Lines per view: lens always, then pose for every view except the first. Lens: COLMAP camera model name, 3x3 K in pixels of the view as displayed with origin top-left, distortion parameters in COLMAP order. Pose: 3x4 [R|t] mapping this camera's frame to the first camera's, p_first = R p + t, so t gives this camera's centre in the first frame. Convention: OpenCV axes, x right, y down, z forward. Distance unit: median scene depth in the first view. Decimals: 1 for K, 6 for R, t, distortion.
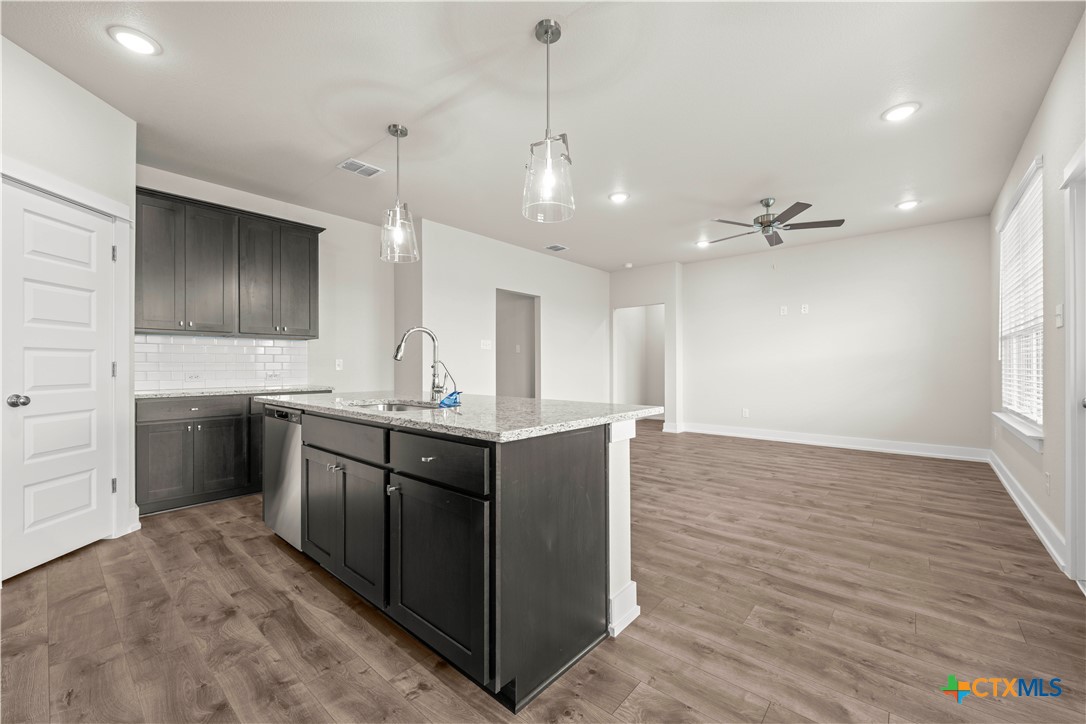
lens RADIAL K [[429.0, 0, 538.4], [0, 429.0, 365.8], [0, 0, 1]] dist [-0.000614, -0.000726]
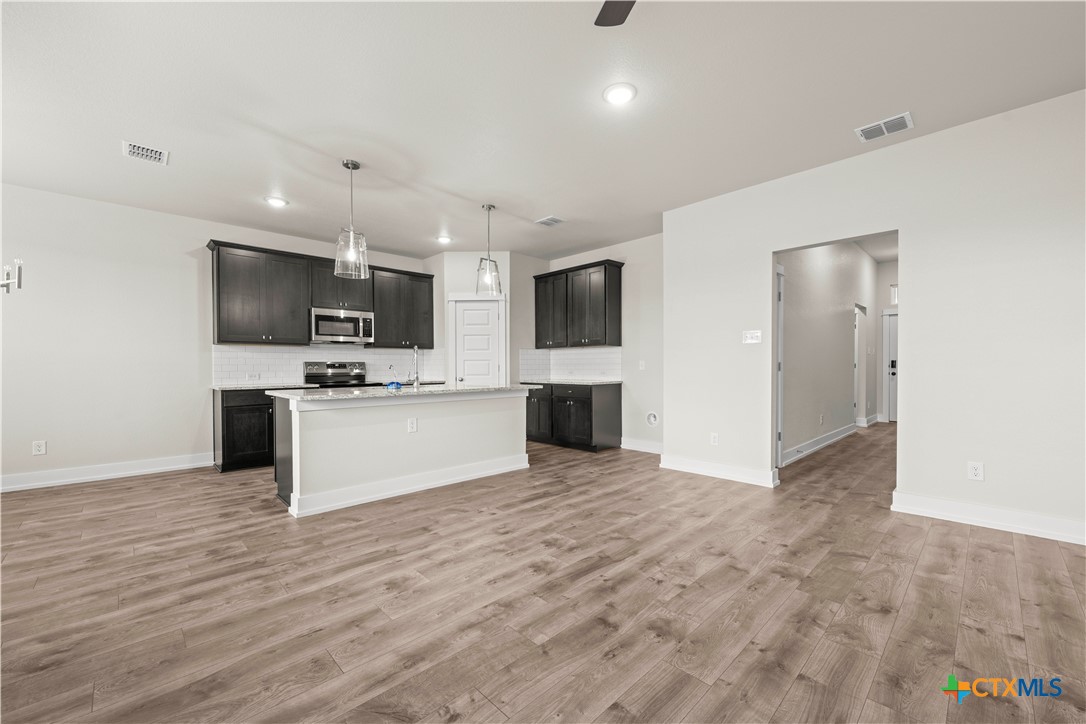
lens RADIAL K [[429.0, 0, 550.2], [0, 429.0, 371.1], [0, 0, 1]] dist [-0.000614, -0.000726]
pose [[-0.064884, 0.012773, -0.997811, 1.243603], [0.003515, 0.999915, 0.012572, -0.004508], [0.997887, -0.002692, -0.064923, 1.427650]]
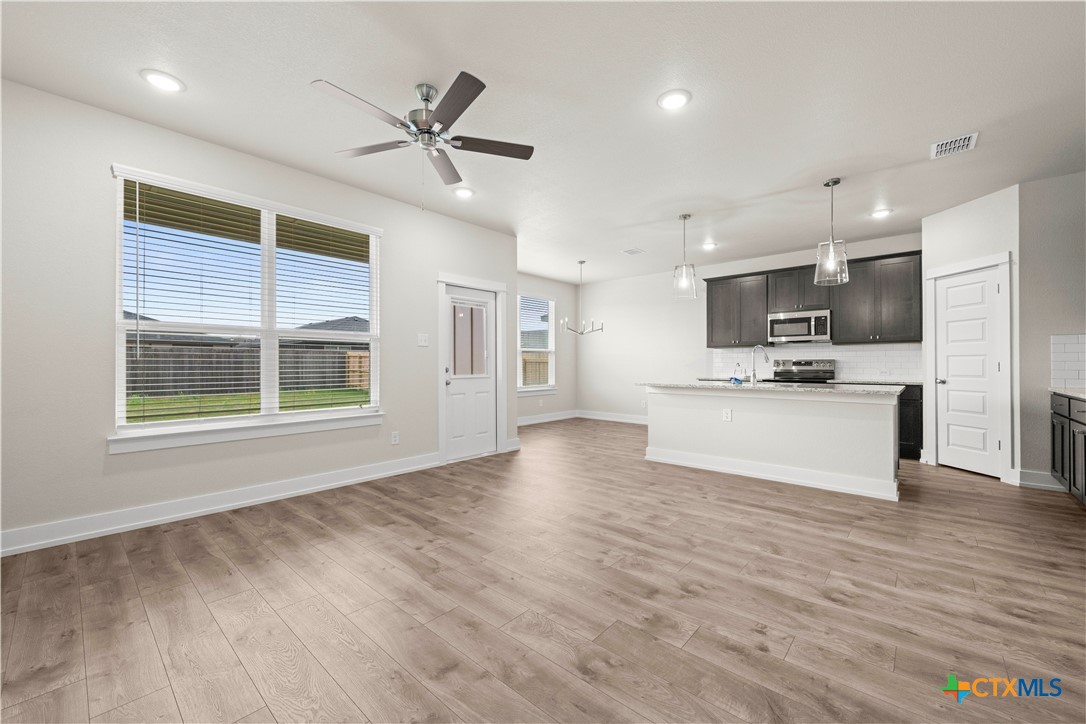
lens RADIAL K [[429.0, 0, 553.8], [0, 429.0, 362.7], [0, 0, 1]] dist [-0.000614, -0.000726]
pose [[-0.999800, 0.001949, -0.019900, 0.576999], [0.002016, 0.999992, -0.003344, -0.005425], [0.019893, -0.003383, -0.999796, 2.475539]]
